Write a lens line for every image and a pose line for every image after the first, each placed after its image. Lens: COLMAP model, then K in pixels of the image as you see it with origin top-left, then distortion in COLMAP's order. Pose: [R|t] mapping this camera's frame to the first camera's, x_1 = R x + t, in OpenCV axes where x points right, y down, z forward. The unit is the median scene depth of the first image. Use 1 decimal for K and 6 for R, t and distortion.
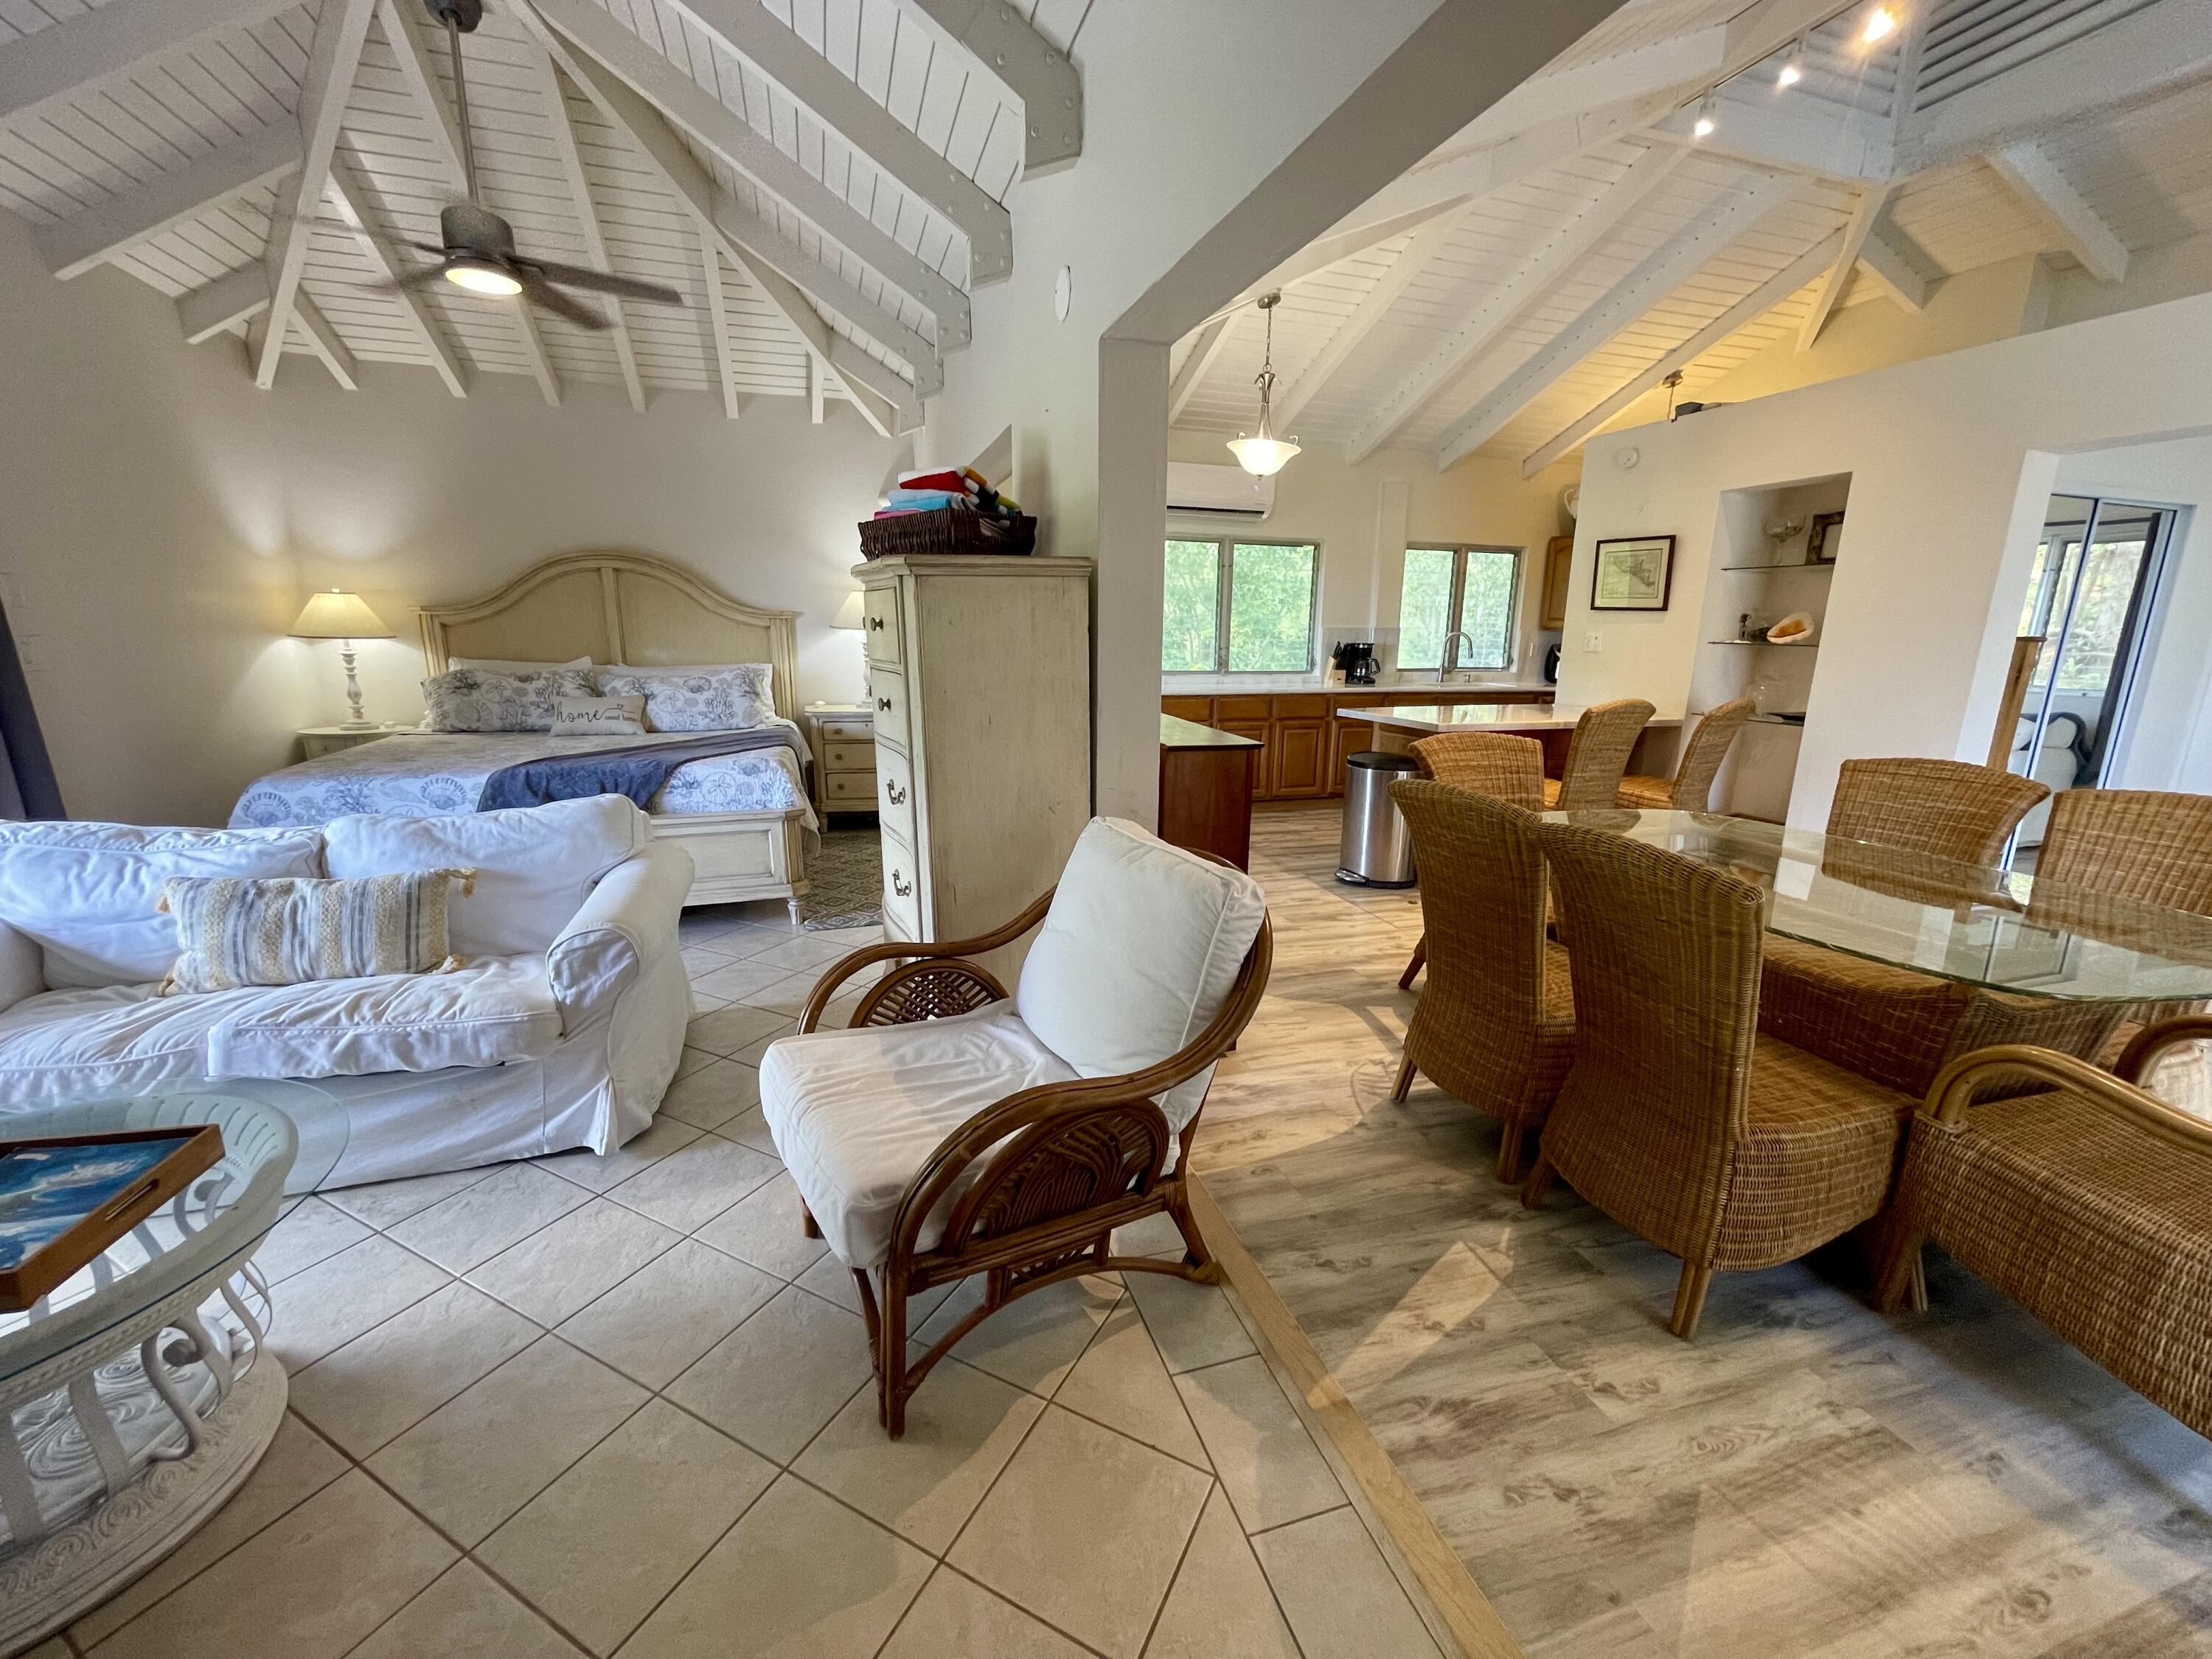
lens RADIAL K [[895.2, 0, 1104.0], [0, 895.2, 833.9], [0, 0, 1]] dist [0.002078, -0.000771]
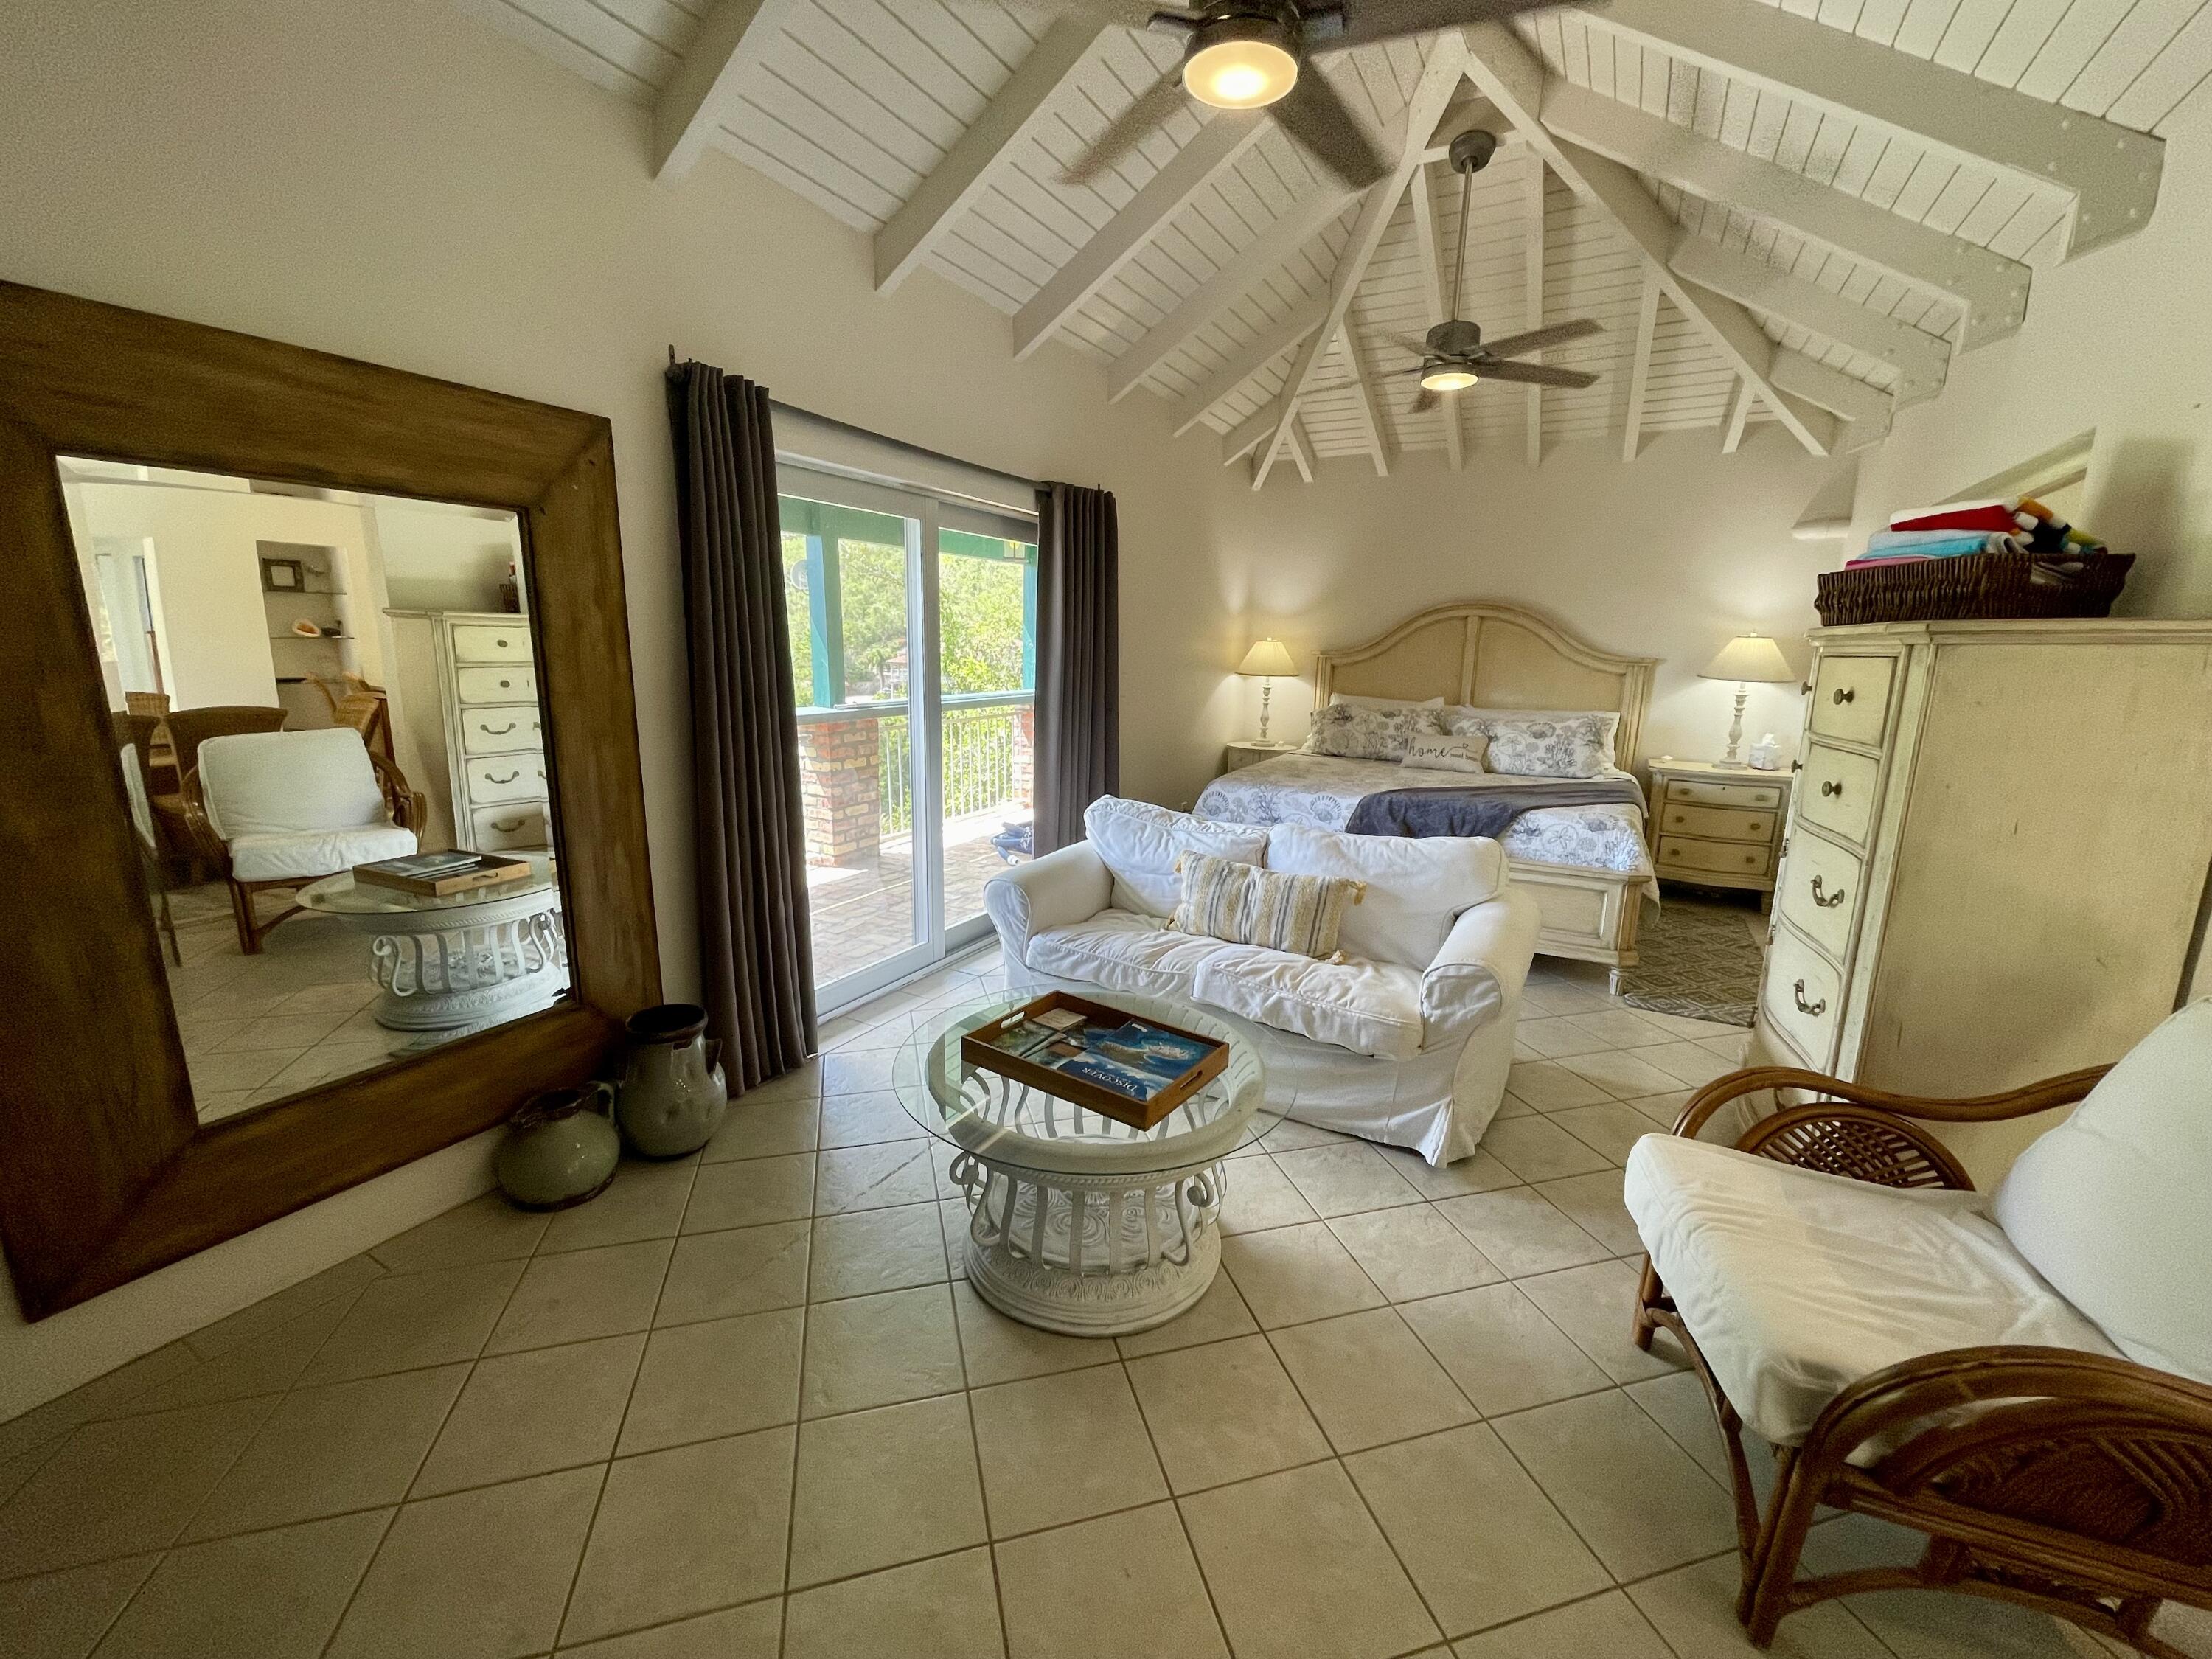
lens RADIAL K [[895.2, 0, 1103.1], [0, 895.2, 832.6], [0, 0, 1]] dist [0.002078, -0.000771]
pose [[0.676081, 0.154708, -0.720402, -0.088114], [-0.180598, 0.982679, 0.041546, -0.012973], [0.714352, 0.102015, 0.692311, -0.078566]]
